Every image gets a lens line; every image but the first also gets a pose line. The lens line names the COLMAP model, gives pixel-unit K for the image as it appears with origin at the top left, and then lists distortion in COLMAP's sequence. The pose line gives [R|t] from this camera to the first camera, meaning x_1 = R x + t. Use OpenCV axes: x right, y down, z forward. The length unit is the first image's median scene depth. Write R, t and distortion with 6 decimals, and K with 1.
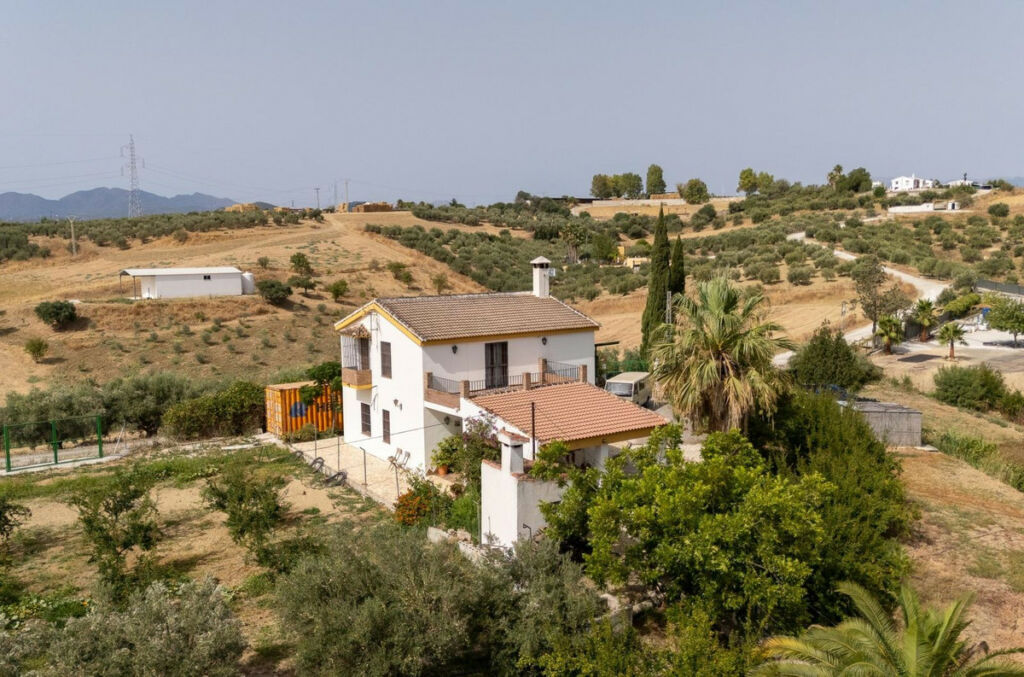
lens RADIAL K [[880.1, 0, 515.5], [0, 880.1, 335.1], [0, 0, 1]] dist [0.108383, -0.164252]
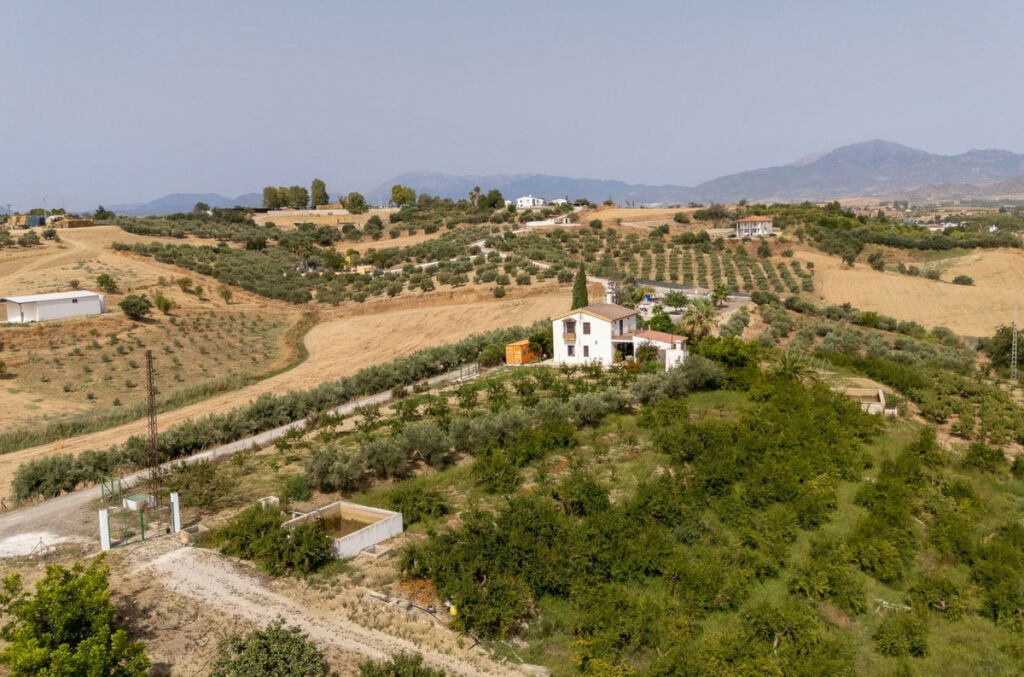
lens RADIAL K [[880.1, 0, 513.2], [0, 880.1, 345.1], [0, 0, 1]] dist [0.108383, -0.164252]
pose [[0.888891, -0.078204, 0.451395, -0.253340], [0.068983, 0.996936, 0.036876, -0.006235], [-0.452896, -0.001640, 0.891562, -0.225234]]
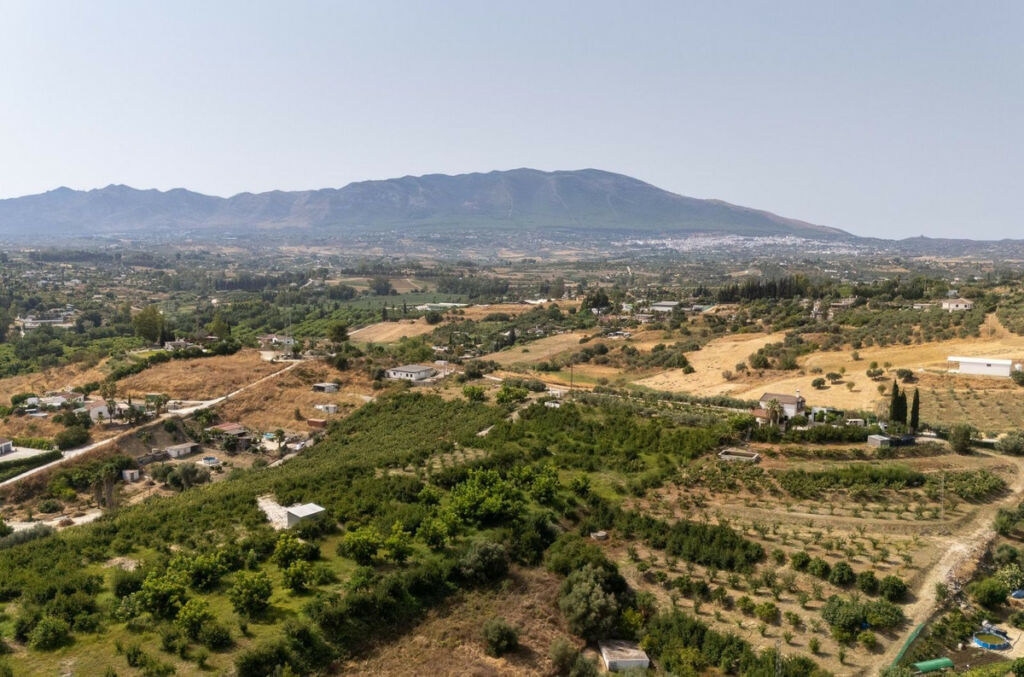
lens RADIAL K [[880.1, 0, 519.0], [0, 880.1, 343.9], [0, 0, 1]] dist [0.108383, -0.164252]
pose [[0.342099, 0.108138, -0.933421, 0.745329], [-0.110078, 0.991128, 0.074480, -0.096606], [0.933194, 0.077269, 0.350968, -0.417434]]
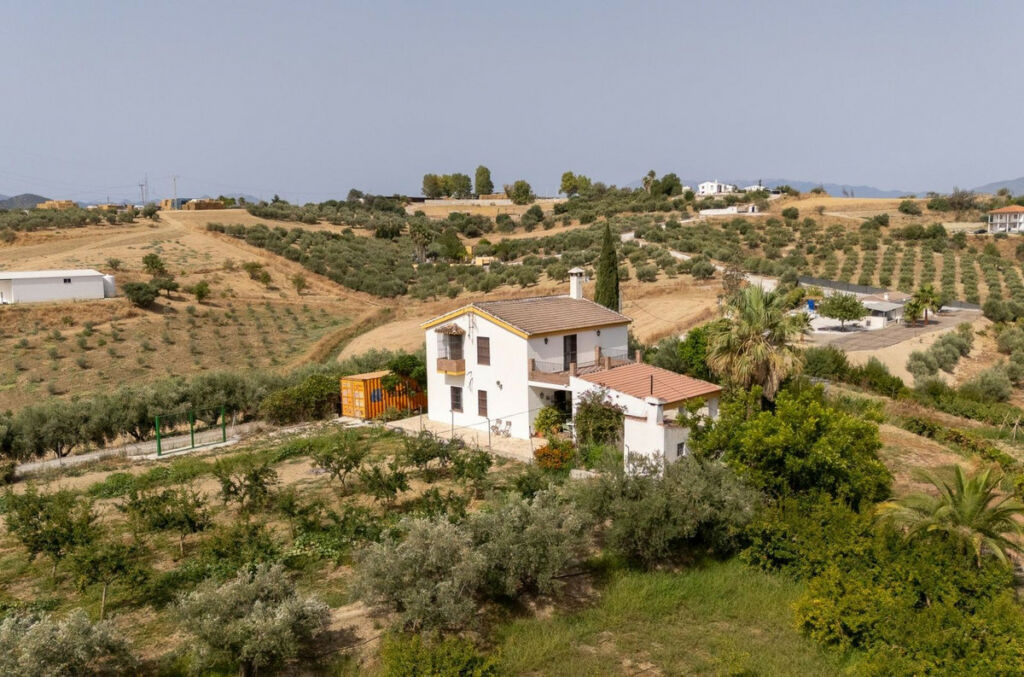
lens RADIAL K [[880.1, 0, 515.0], [0, 880.1, 339.7], [0, 0, 1]] dist [0.108383, -0.164252]
pose [[0.976295, -0.026300, 0.214841, -0.056097], [0.024215, 0.999631, 0.012328, -0.000407], [-0.215086, -0.006833, 0.976571, -0.037612]]
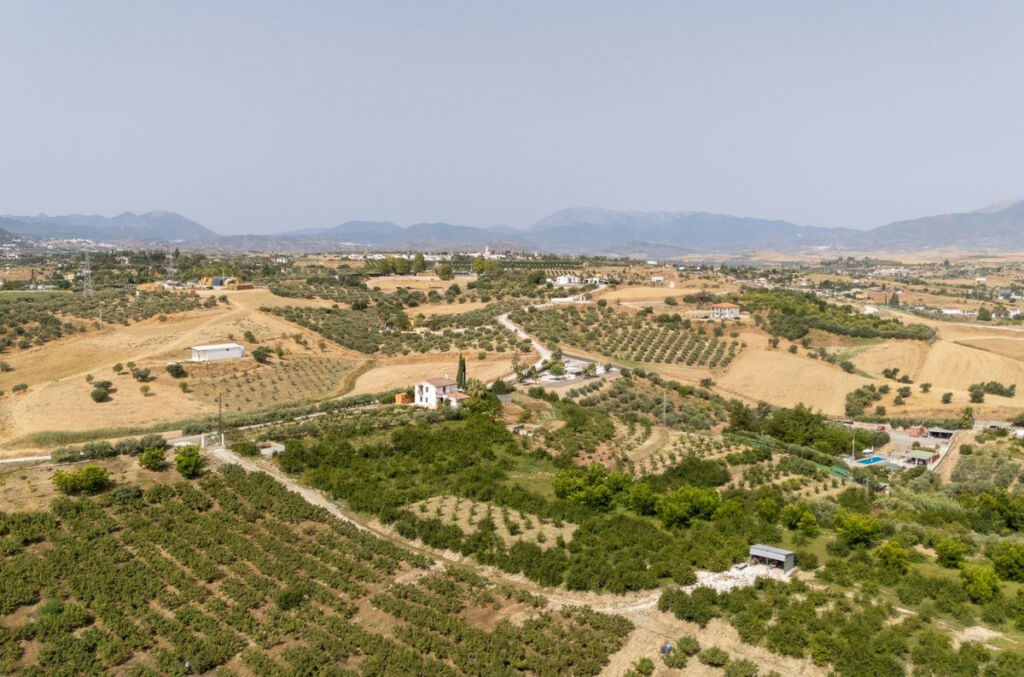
lens RADIAL K [[880.1, 0, 514.0], [0, 880.1, 338.7], [0, 0, 1]] dist [0.108383, -0.164252]
pose [[0.956407, -0.004728, 0.291998, -0.214247], [0.009283, 0.999856, -0.014217, -0.037331], [-0.291888, 0.016308, 0.956313, -0.811631]]
